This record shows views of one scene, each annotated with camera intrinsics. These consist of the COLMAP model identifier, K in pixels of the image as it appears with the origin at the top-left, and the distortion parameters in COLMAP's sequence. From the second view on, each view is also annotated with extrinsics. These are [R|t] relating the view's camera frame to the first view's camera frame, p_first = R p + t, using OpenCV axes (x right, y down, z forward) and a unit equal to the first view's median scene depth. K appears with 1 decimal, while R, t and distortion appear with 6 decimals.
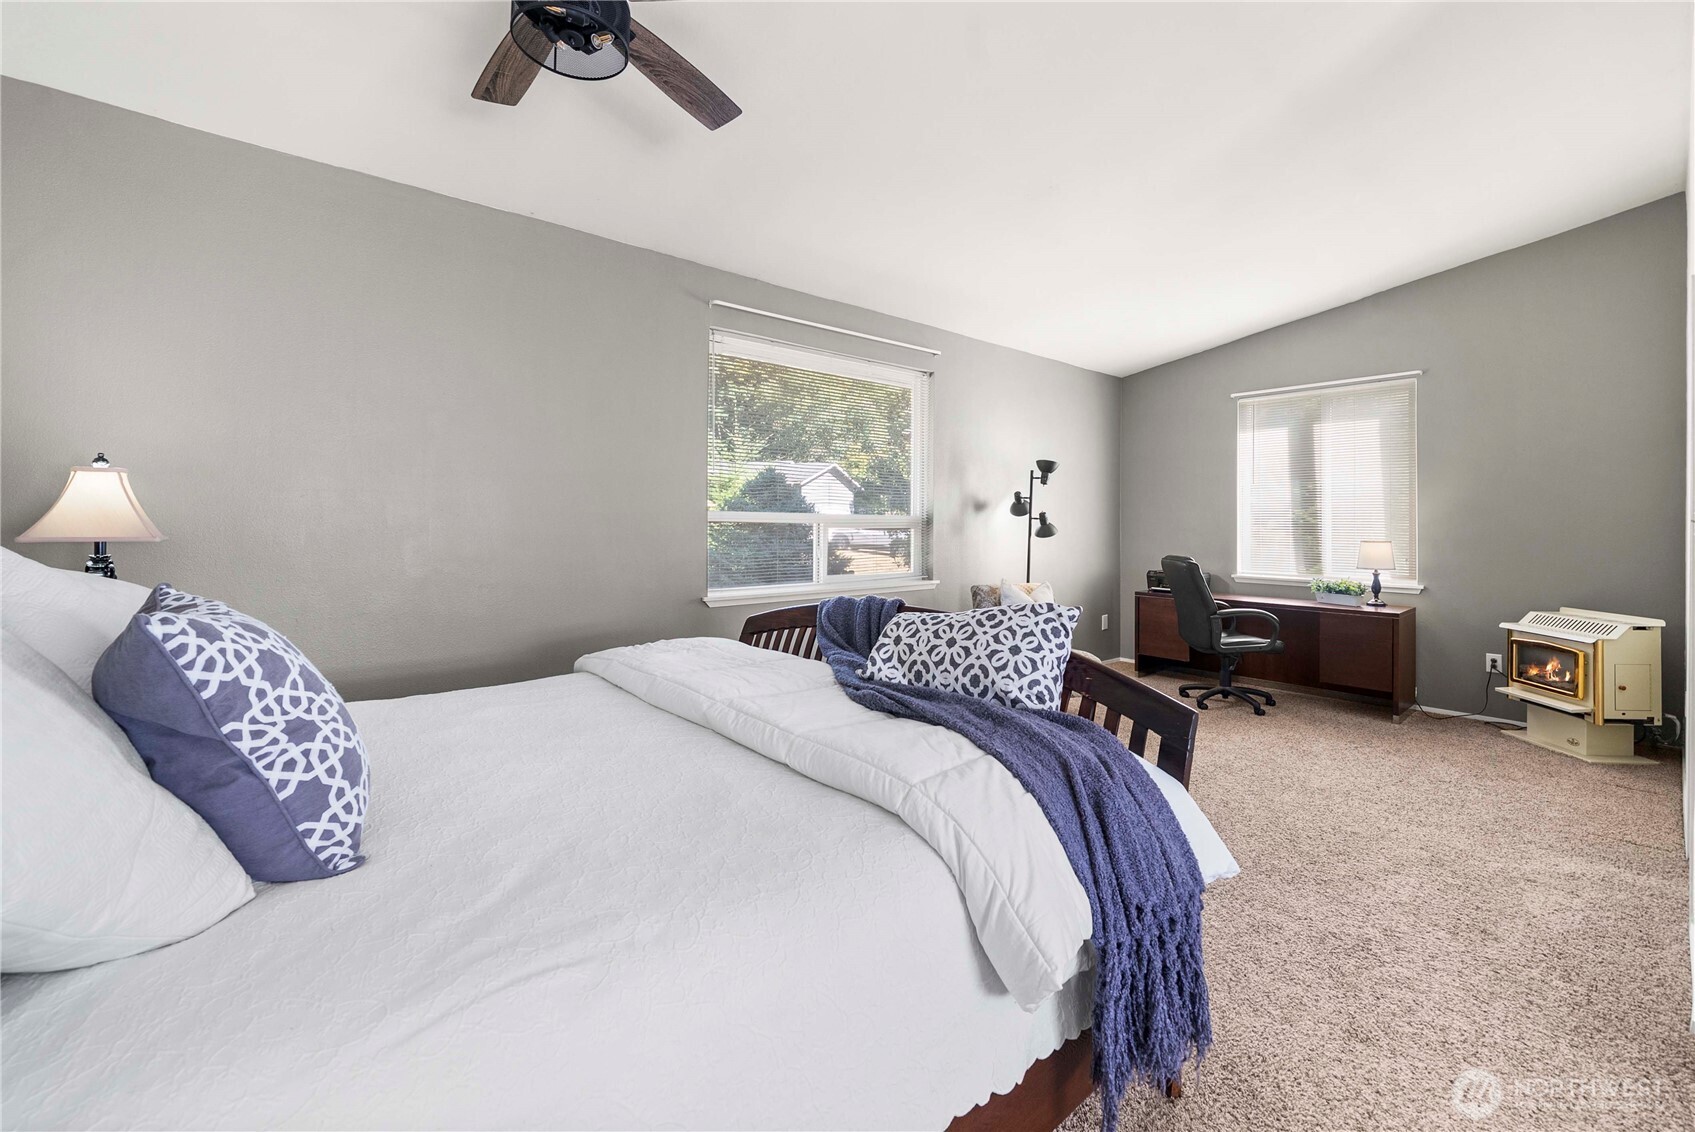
lens RADIAL K [[687.5, 0, 844.5], [0, 687.5, 520.5], [0, 0, 1]] dist [-0.007595, -0.000257]
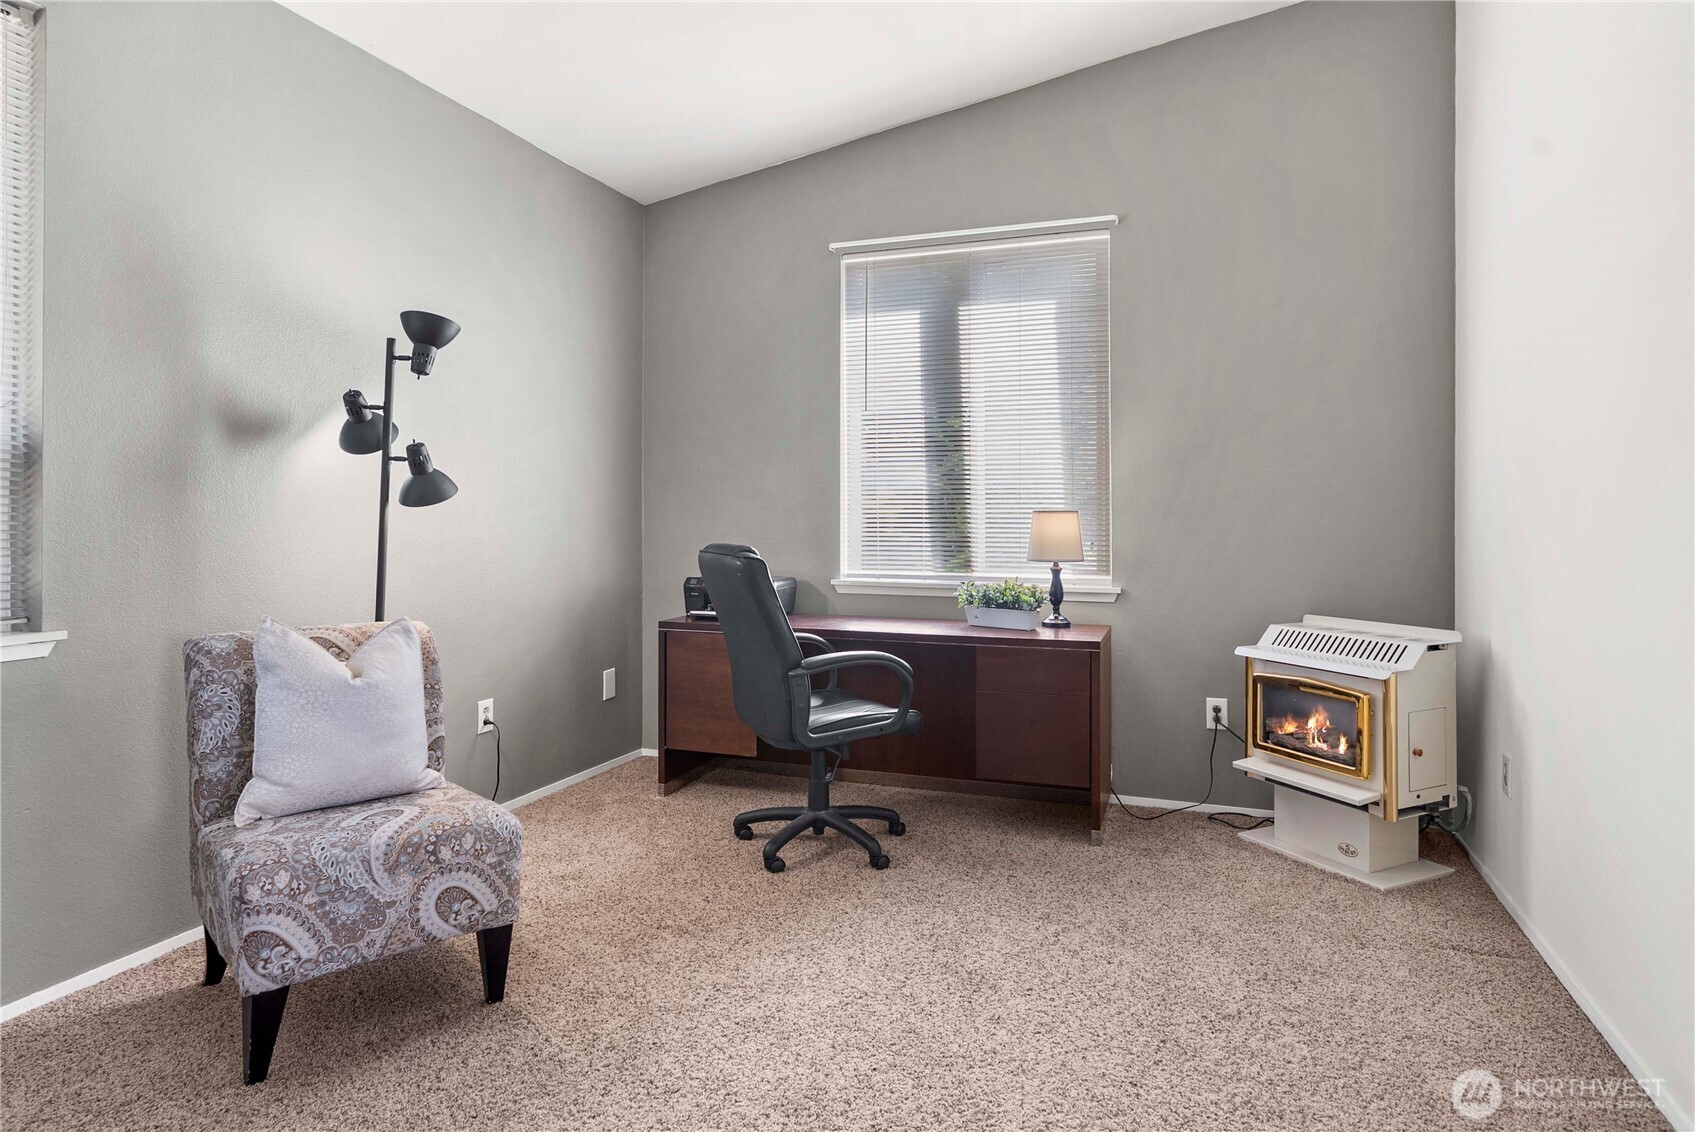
lens RADIAL K [[958.1, 0, 849.1], [0, 958.1, 512.2], [0, 0, 1]] dist [0.001776, 0.000117]
pose [[0.865388, -0.002457, 0.501096, 0.237977], [0.001544, 0.999996, 0.002236, 0.029117], [-0.501100, -0.001161, 0.865389, 0.407274]]
